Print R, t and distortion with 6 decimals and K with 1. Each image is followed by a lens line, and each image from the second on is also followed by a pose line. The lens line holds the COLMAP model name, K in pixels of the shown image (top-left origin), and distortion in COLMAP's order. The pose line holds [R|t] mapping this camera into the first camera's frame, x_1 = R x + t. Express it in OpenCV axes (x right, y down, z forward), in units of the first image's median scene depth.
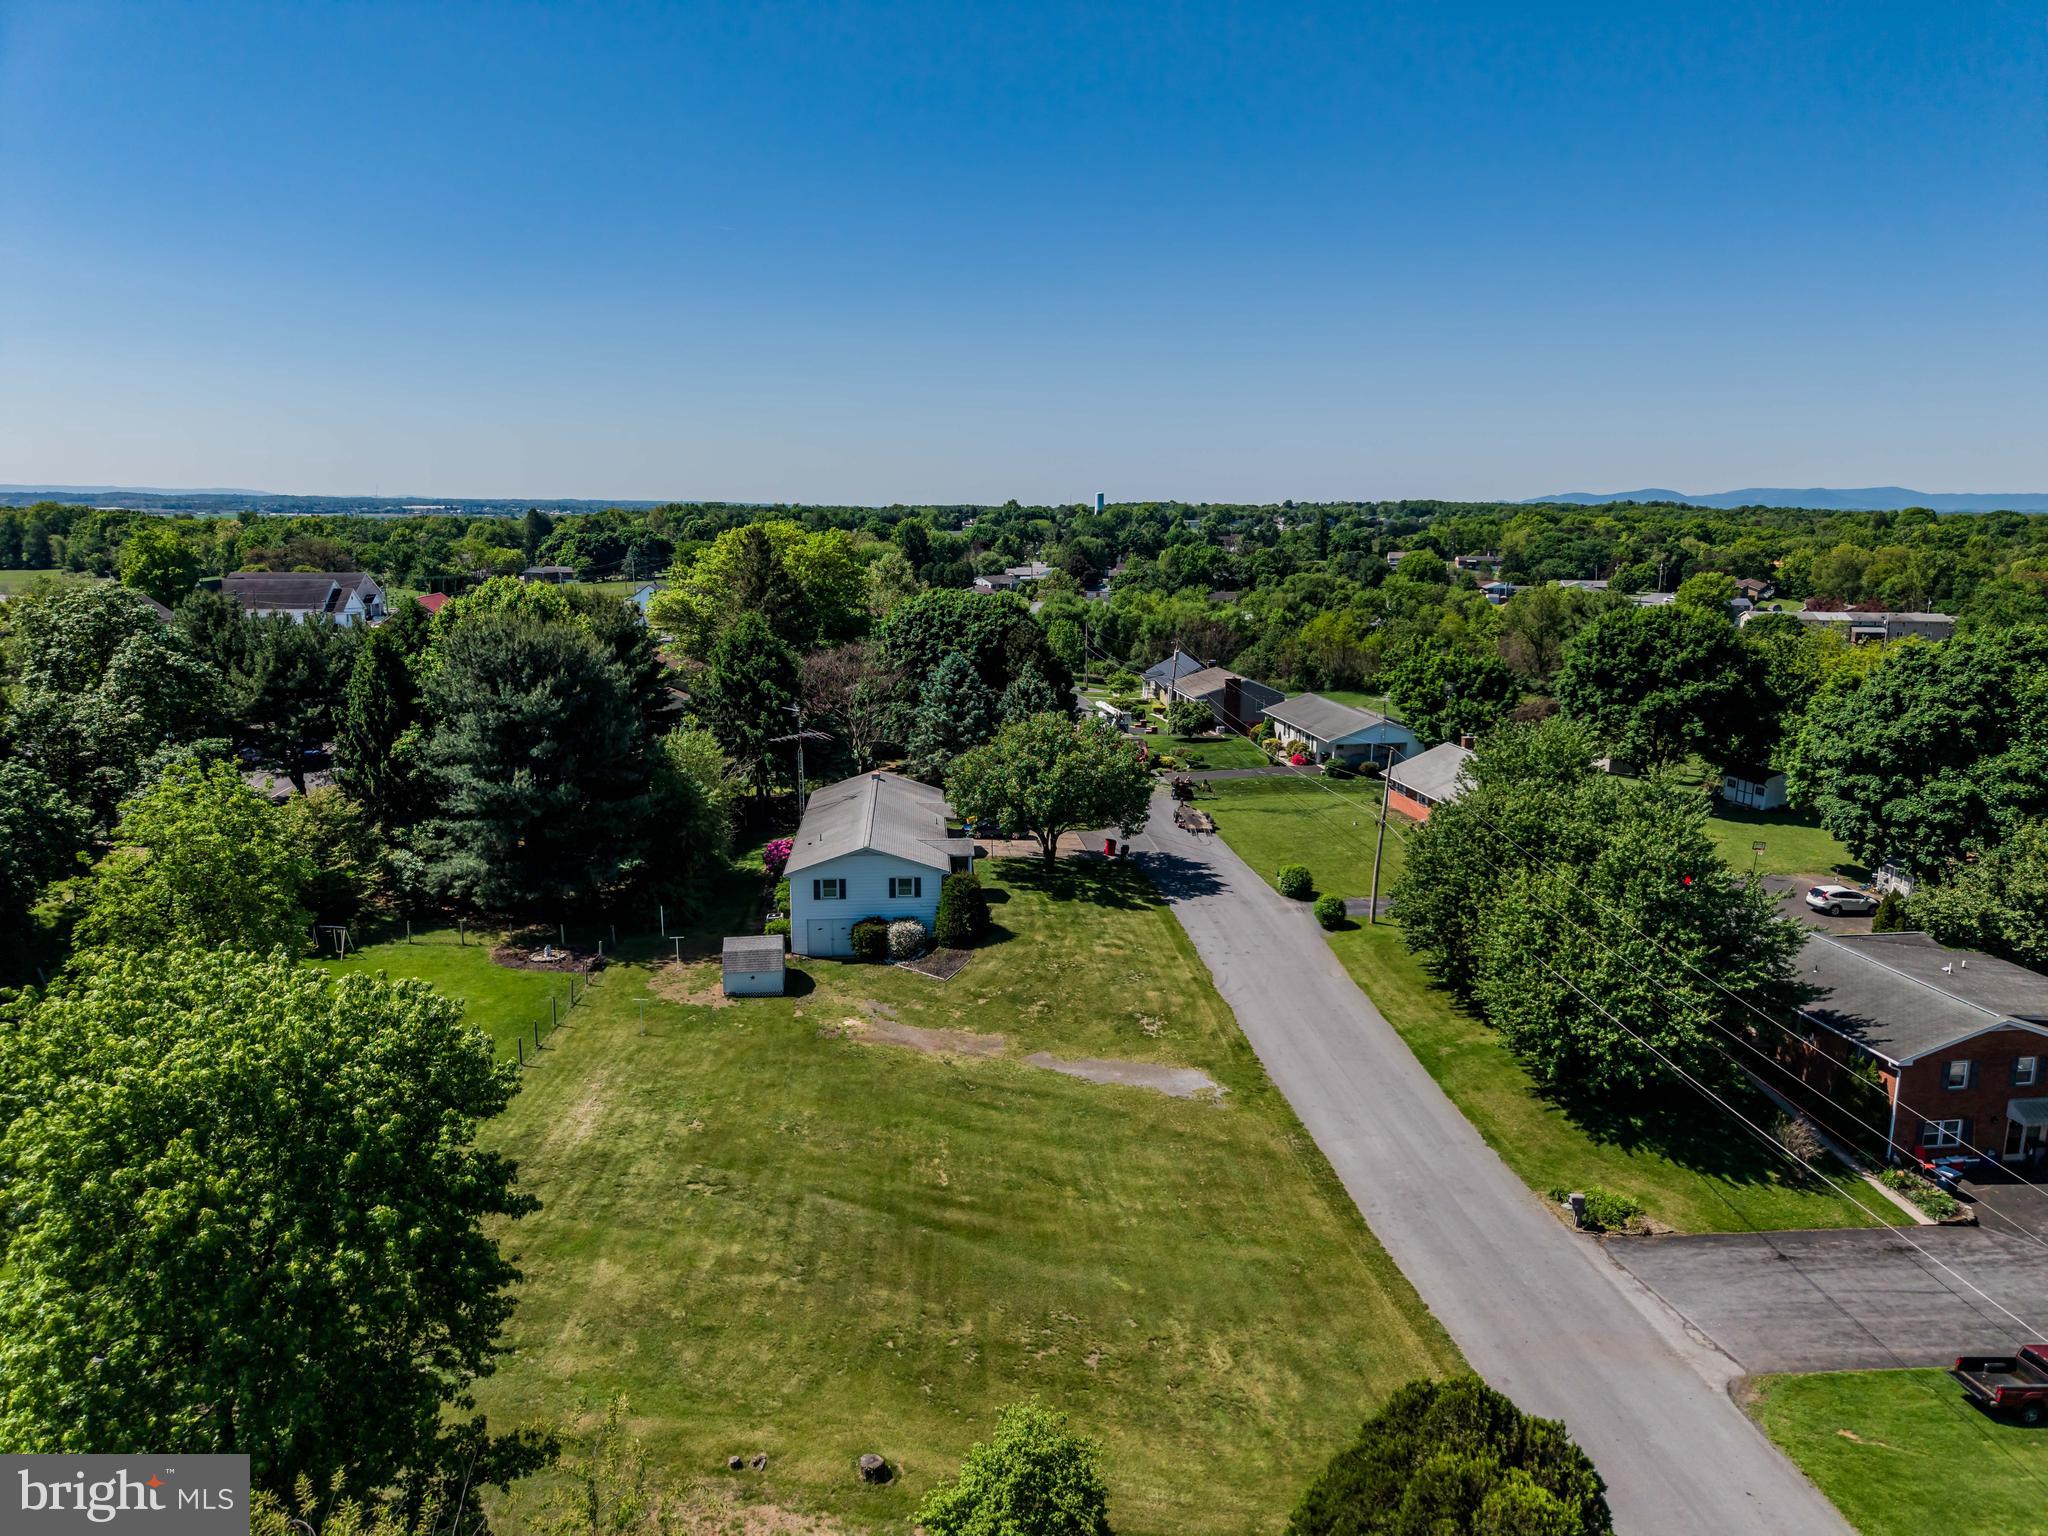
lens RADIAL K [[1357.1, 0, 1012.6], [0, 1357.1, 767.0], [0, 0, 1]] dist [0.080878, -0.130914]
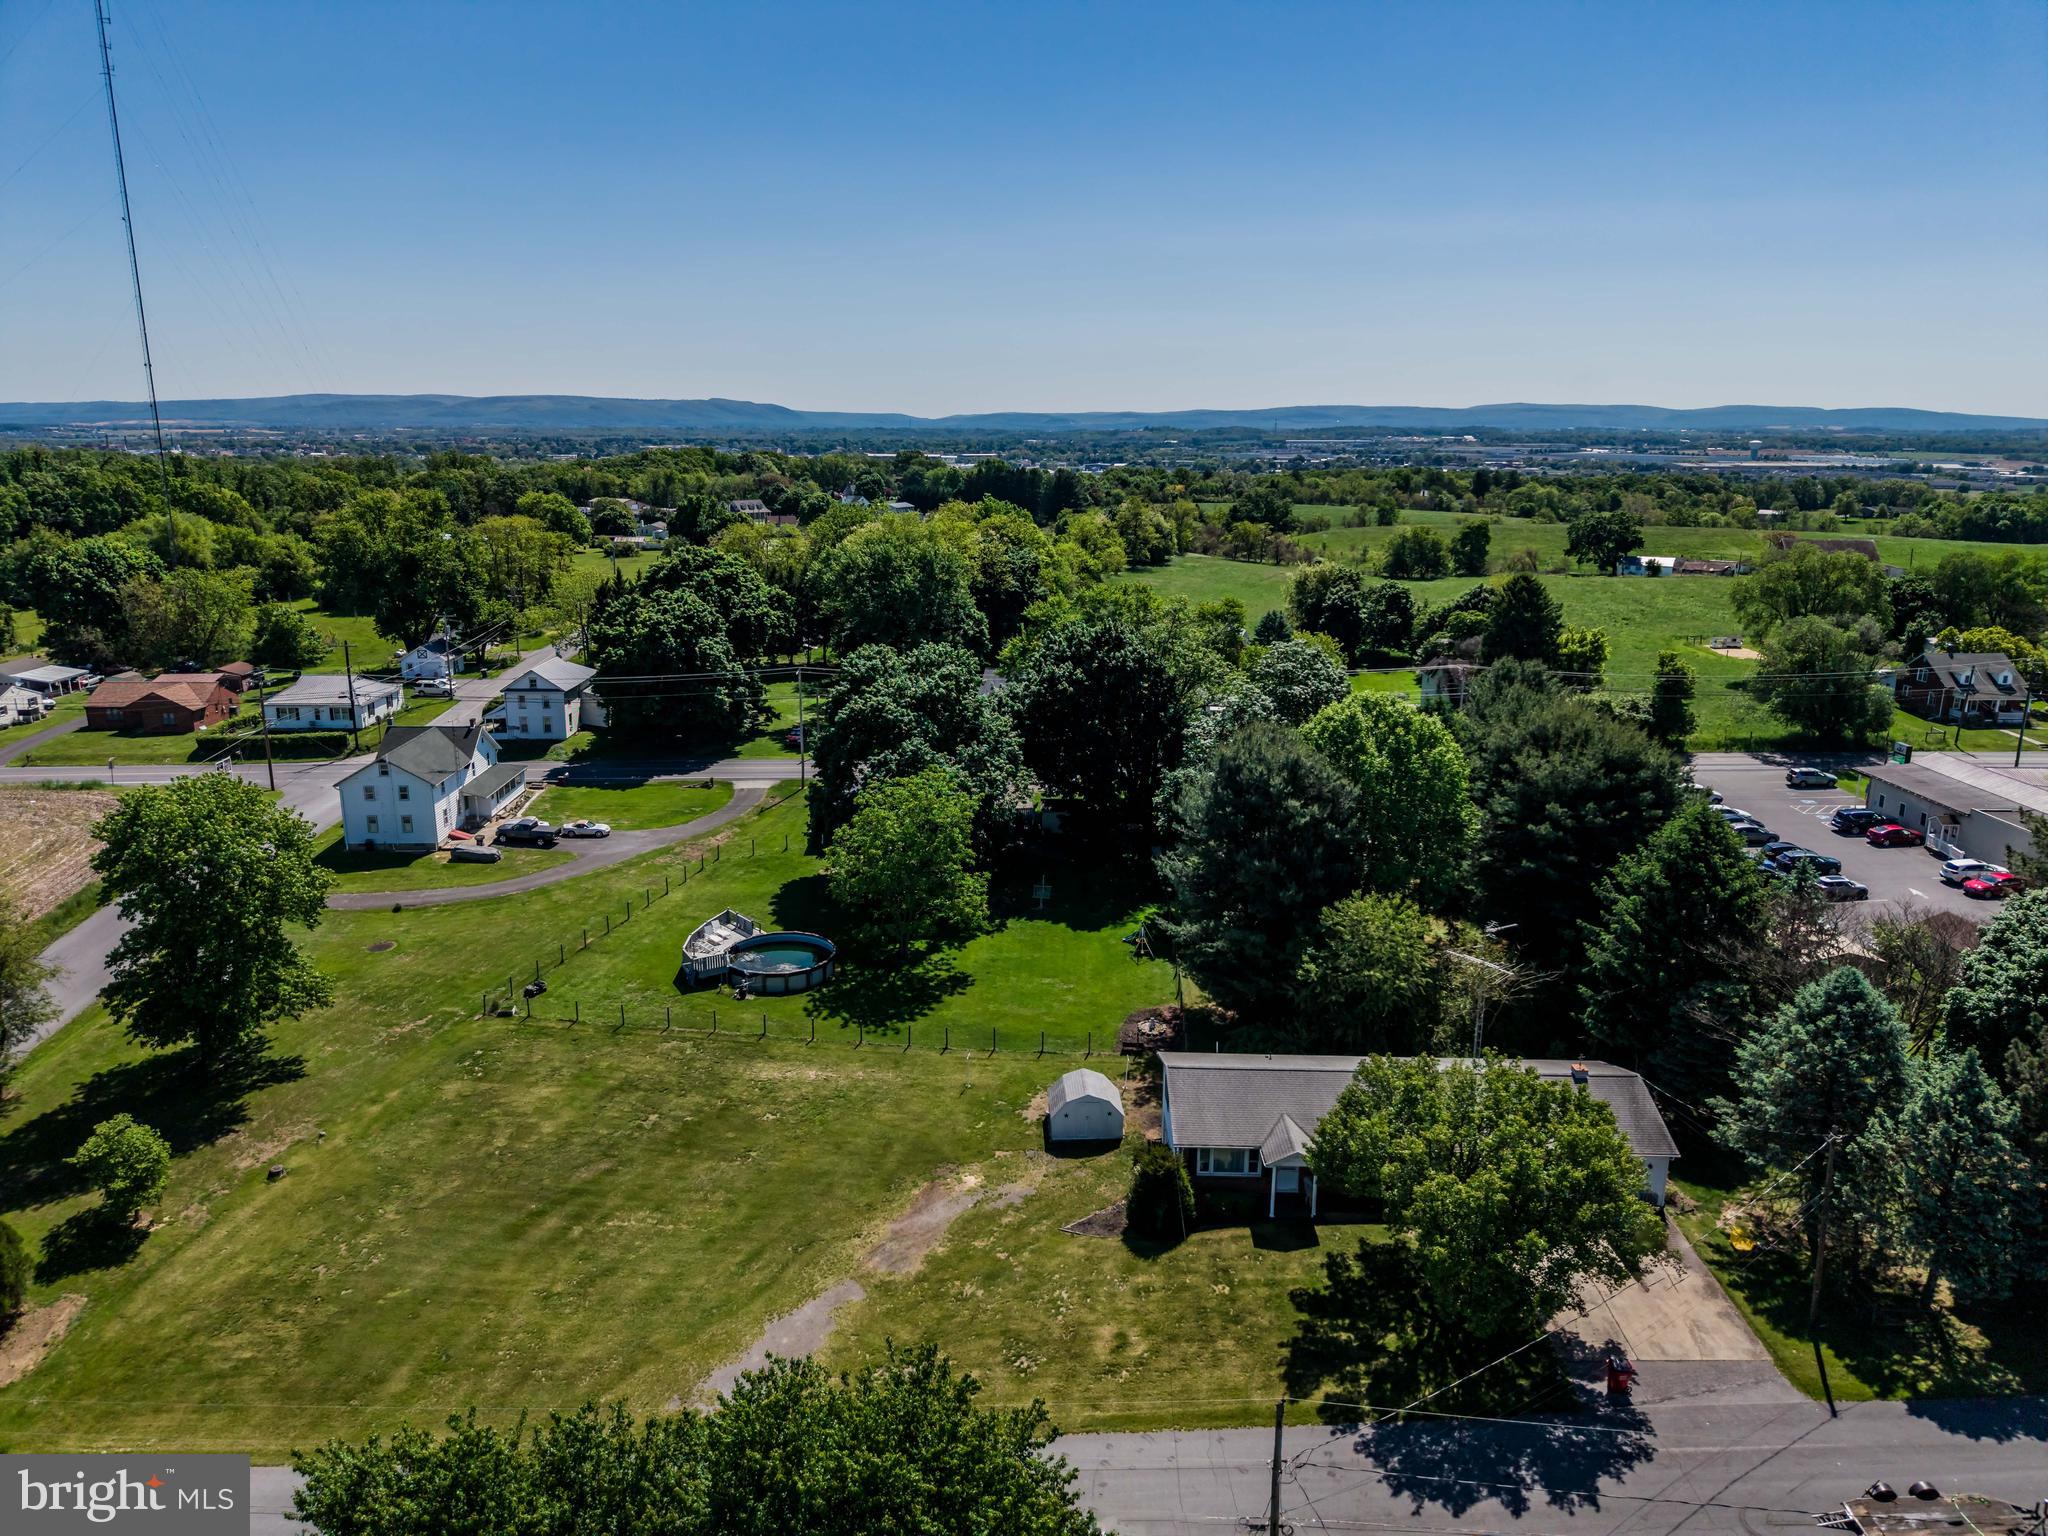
lens RADIAL K [[1373.7, 0, 1024.0], [0, 1373.7, 768.0], [0, 0, 1]] dist [0.028399, -0.021713]
pose [[-0.089873, 0.236349, -0.967503, 0.691248], [-0.201522, 0.947025, 0.250066, -0.317137], [0.975352, 0.217448, -0.037482, 0.893727]]
